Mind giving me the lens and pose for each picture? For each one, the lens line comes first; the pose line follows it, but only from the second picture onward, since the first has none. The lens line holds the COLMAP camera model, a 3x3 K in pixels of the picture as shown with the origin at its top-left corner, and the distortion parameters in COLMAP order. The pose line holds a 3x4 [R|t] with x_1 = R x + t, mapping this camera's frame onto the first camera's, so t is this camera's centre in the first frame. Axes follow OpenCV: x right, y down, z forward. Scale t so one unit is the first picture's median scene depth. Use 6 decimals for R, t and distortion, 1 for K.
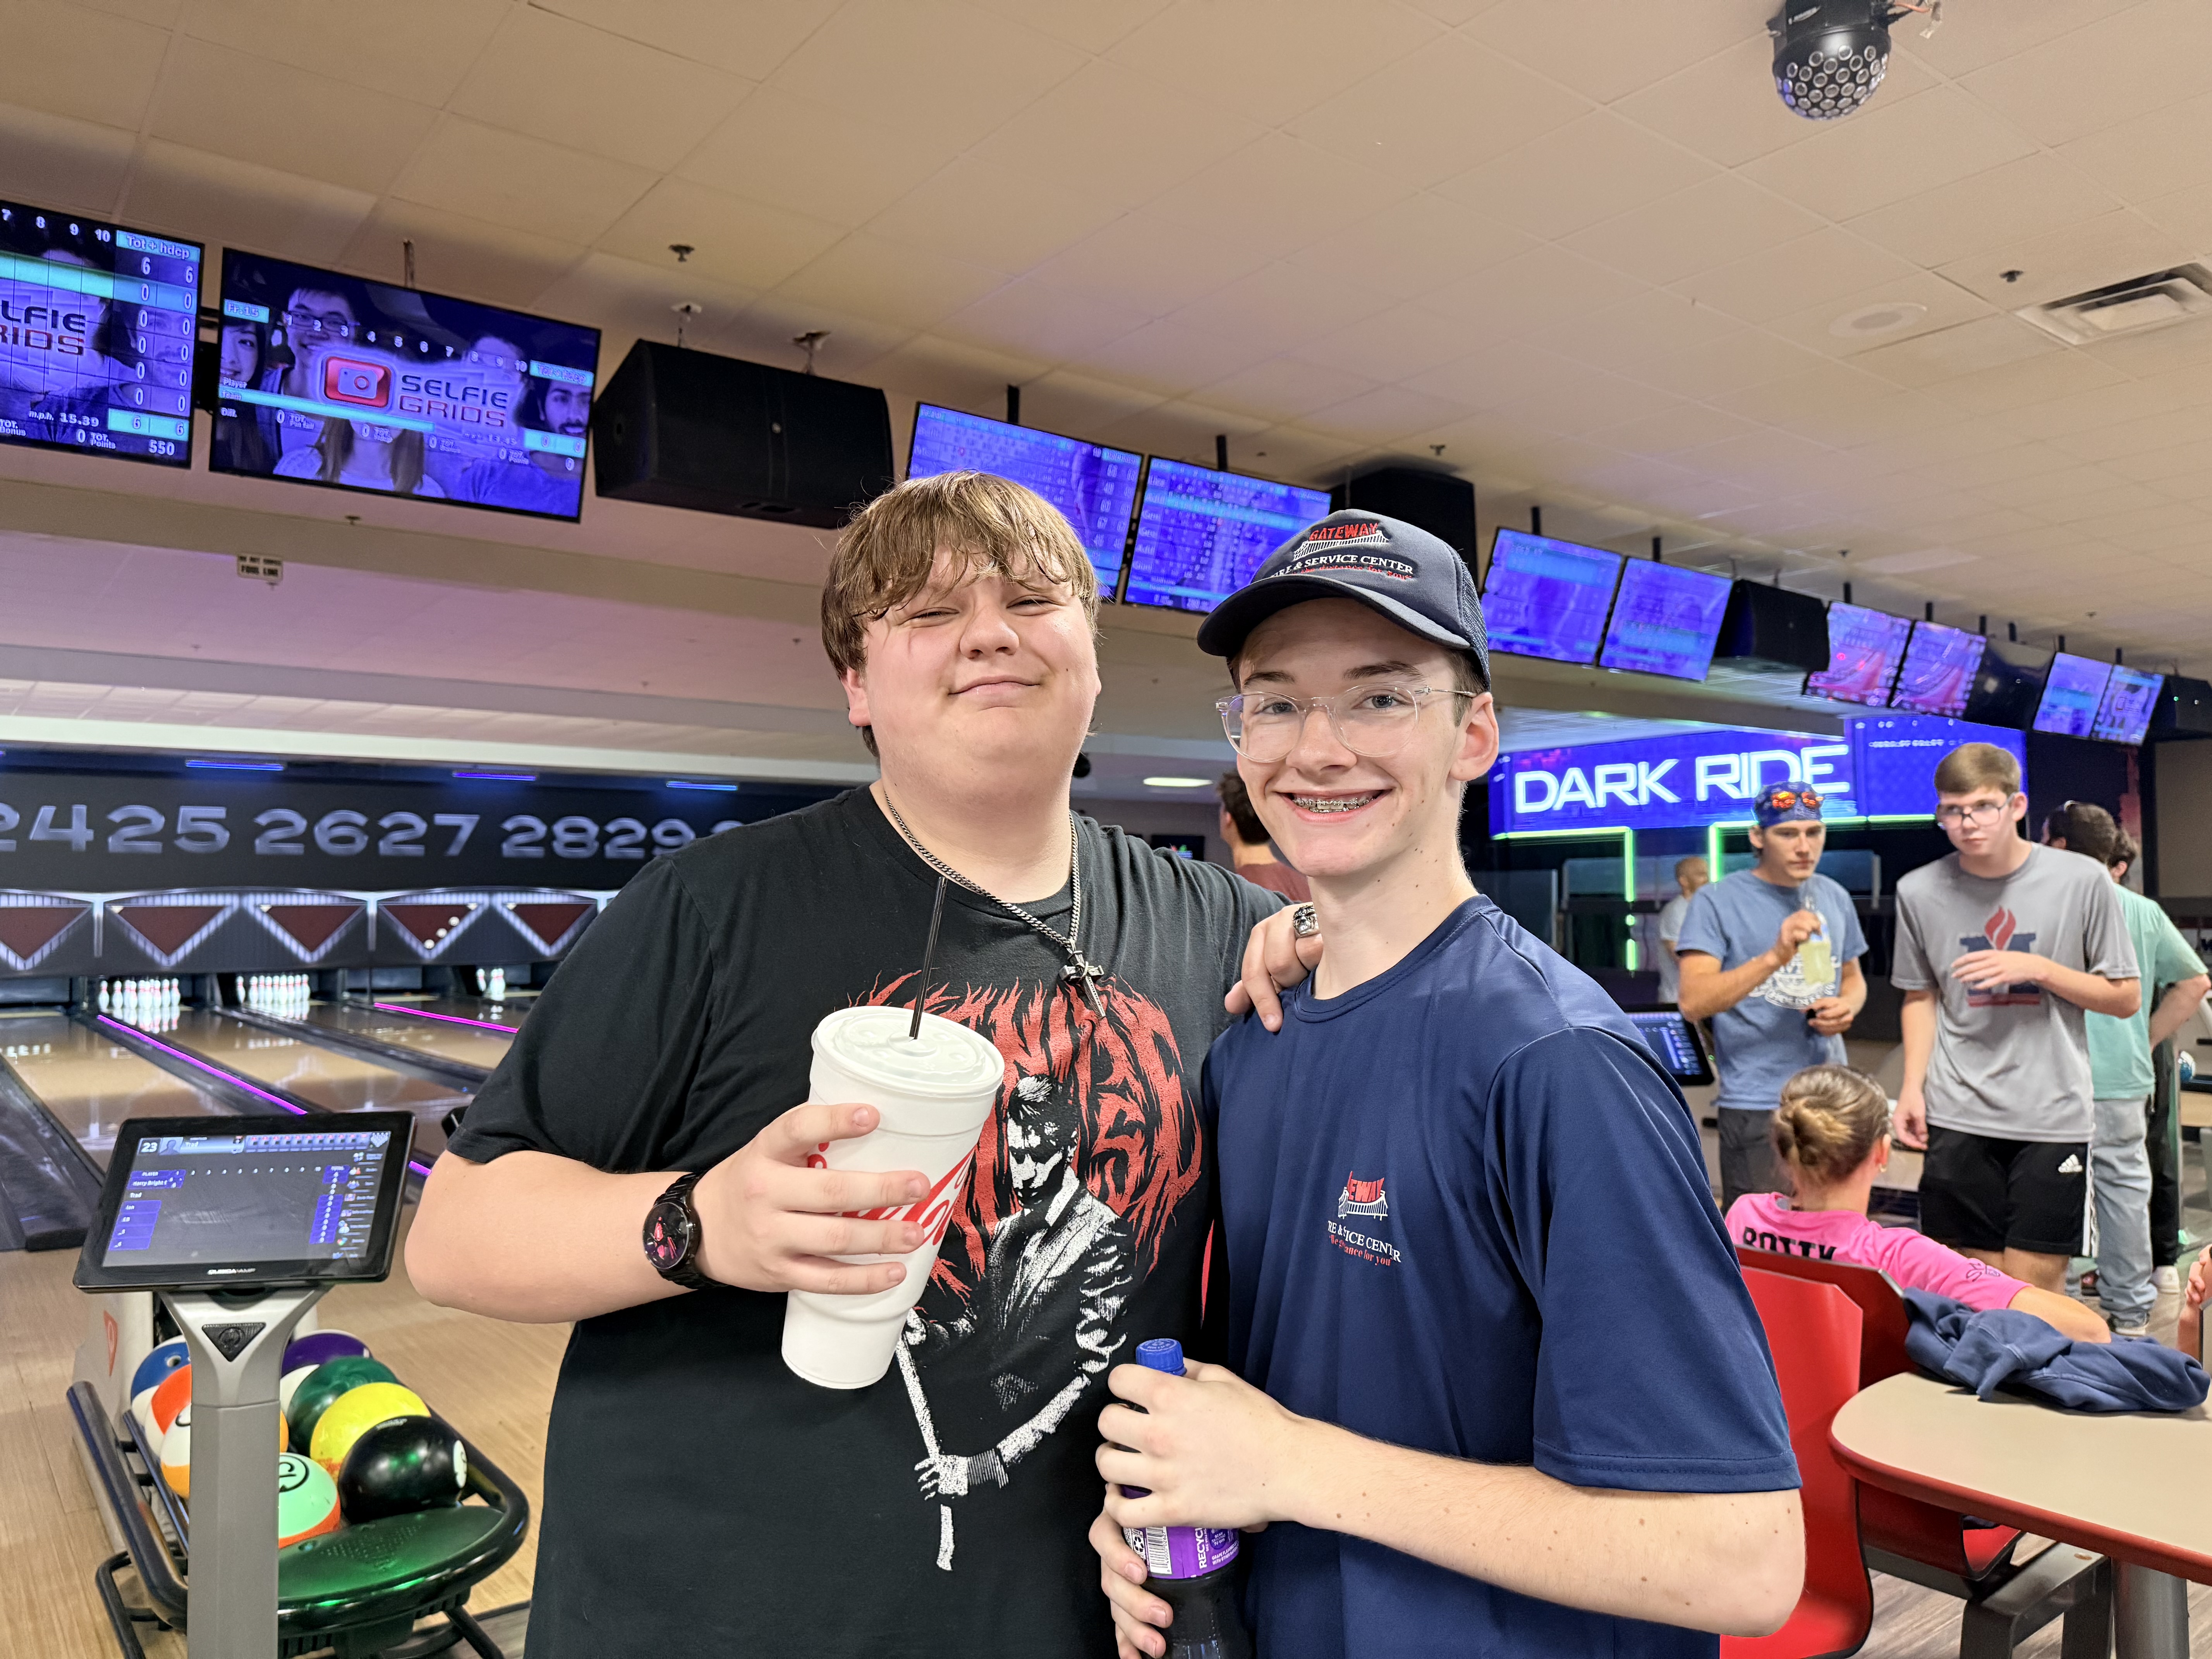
lens RADIAL K [[1607.8, 0, 1094.6], [0, 1607.8, 837.0], [0, 0, 1]] dist [0.115626, -0.190806]
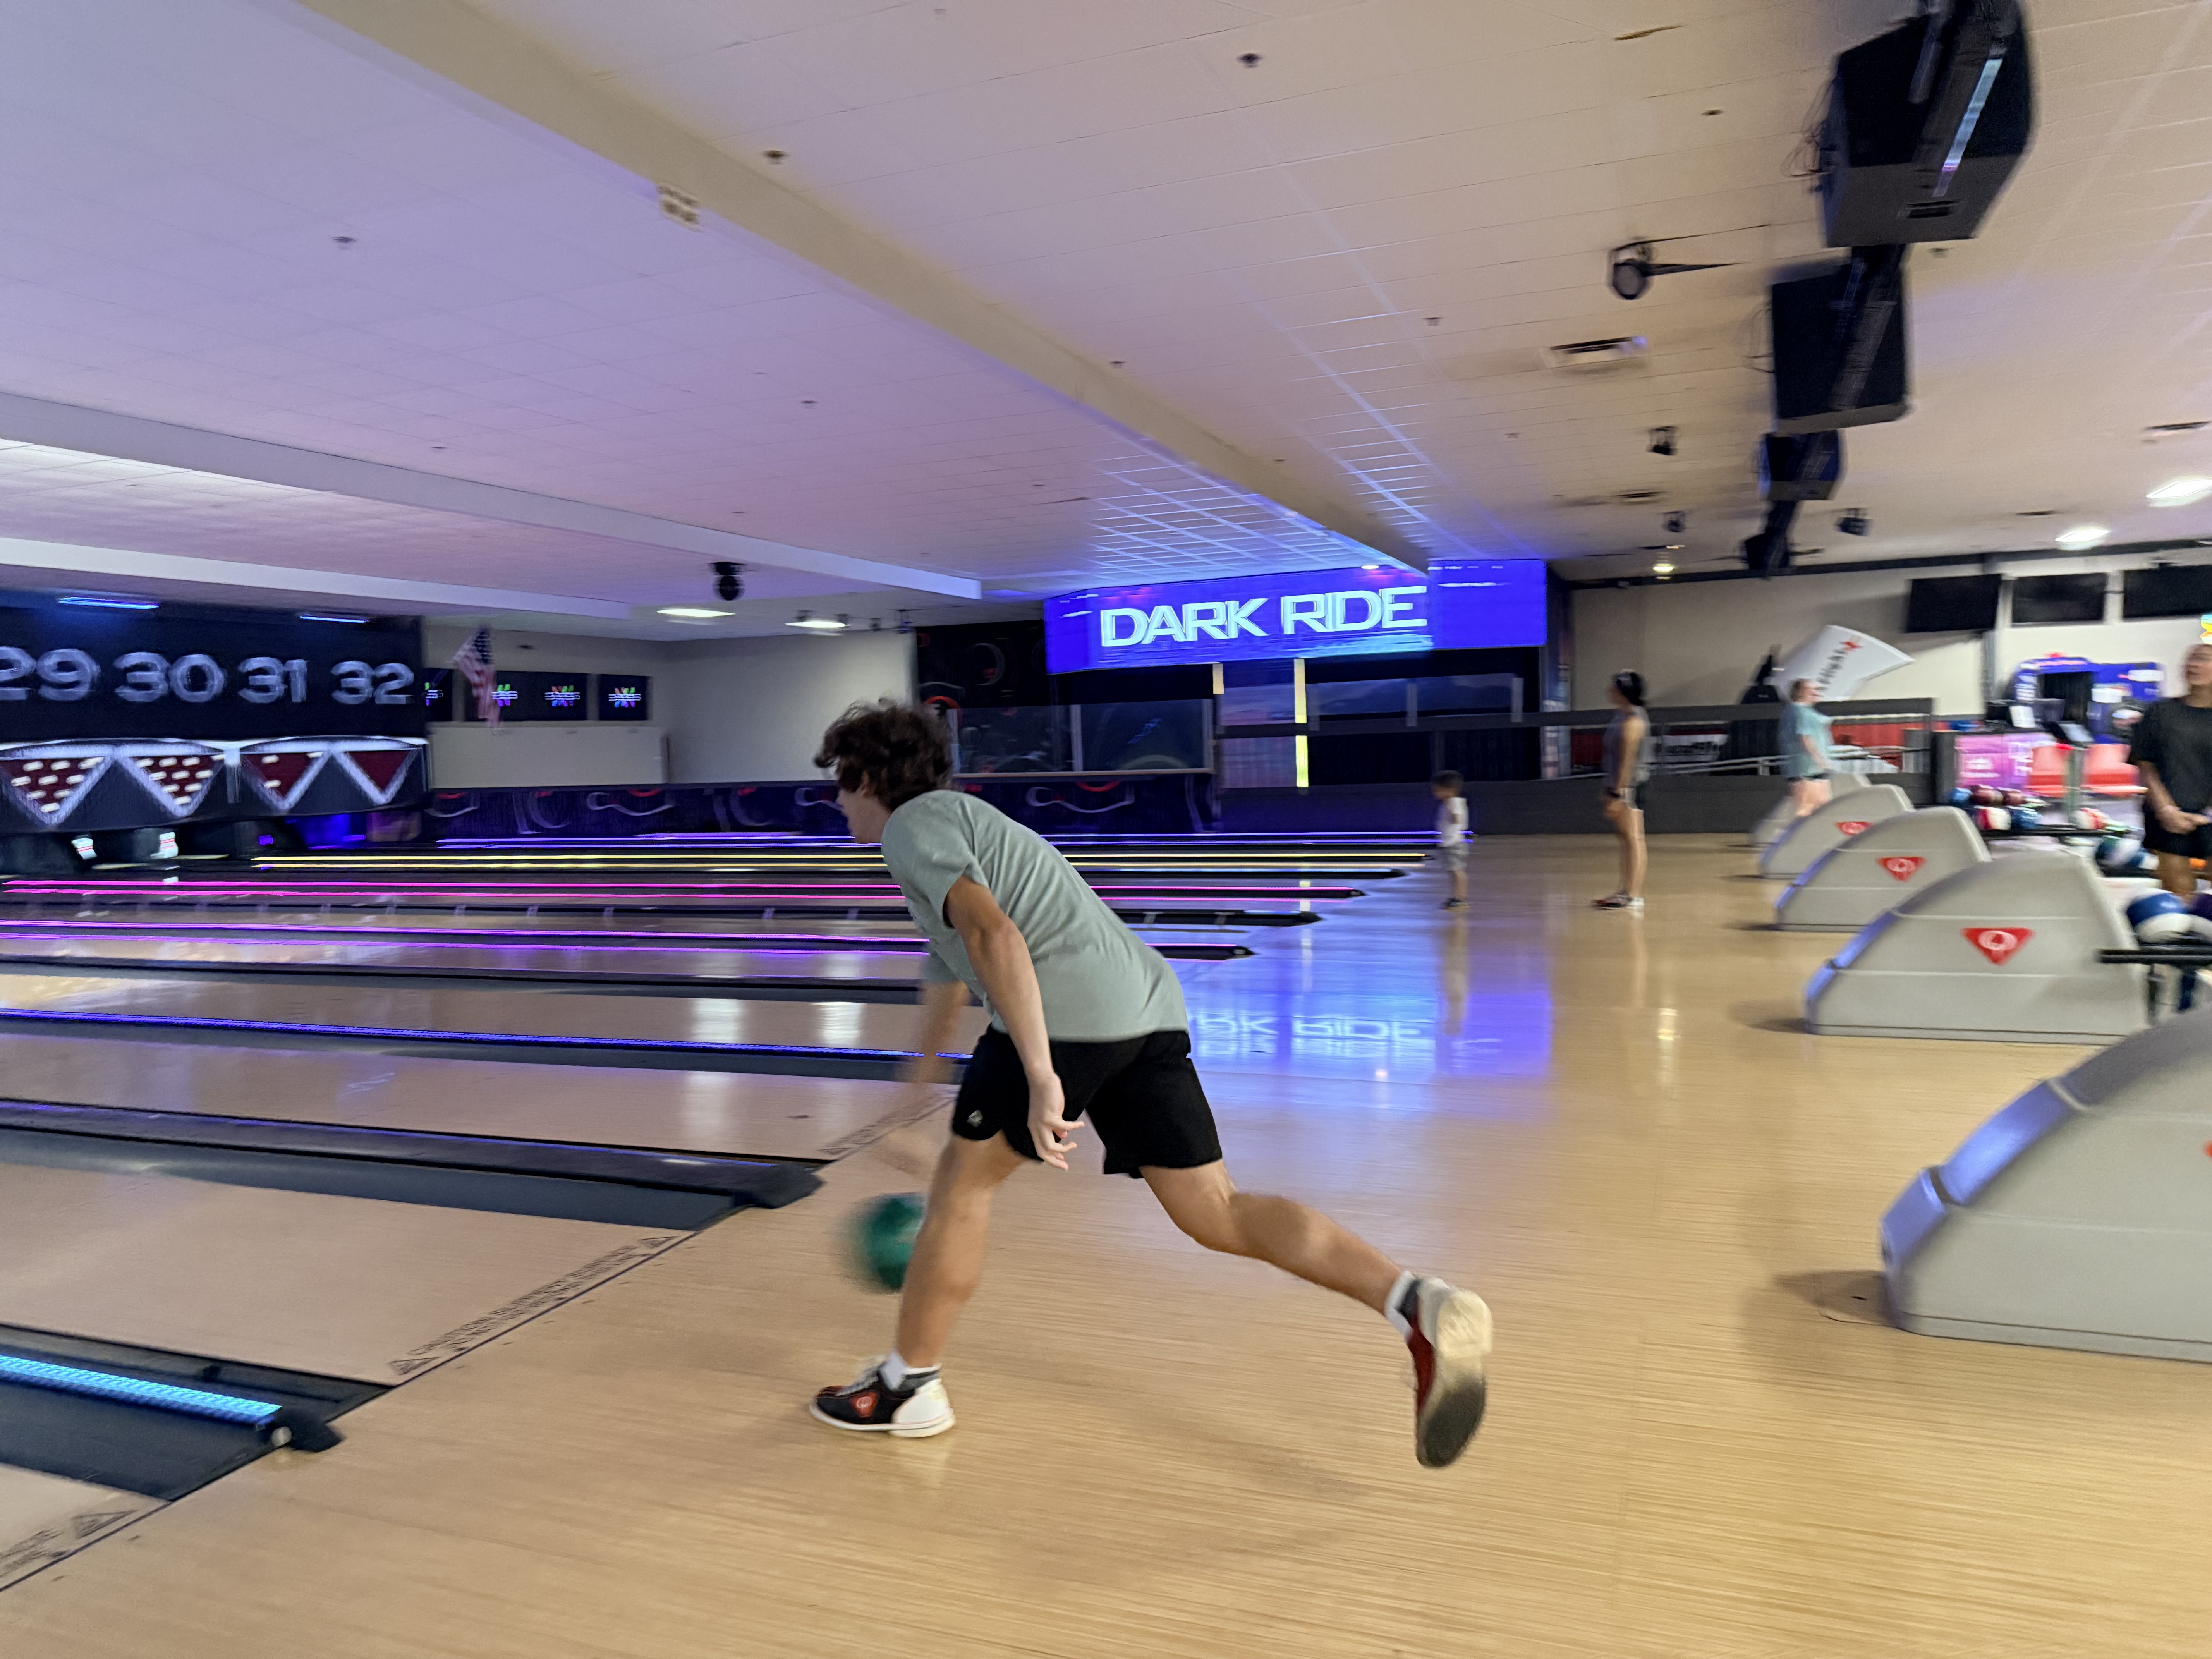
lens RADIAL K [[1576.7, 0, 1099.1], [0, 1576.7, 832.7], [0, 0, 1]] dist [0.117773, -0.169070]
pose [[0.860523, -0.052691, 0.506679, -0.288054], [0.007734, 0.995873, 0.090429, 0.013112], [-0.509352, -0.073898, 0.857379, 0.129803]]
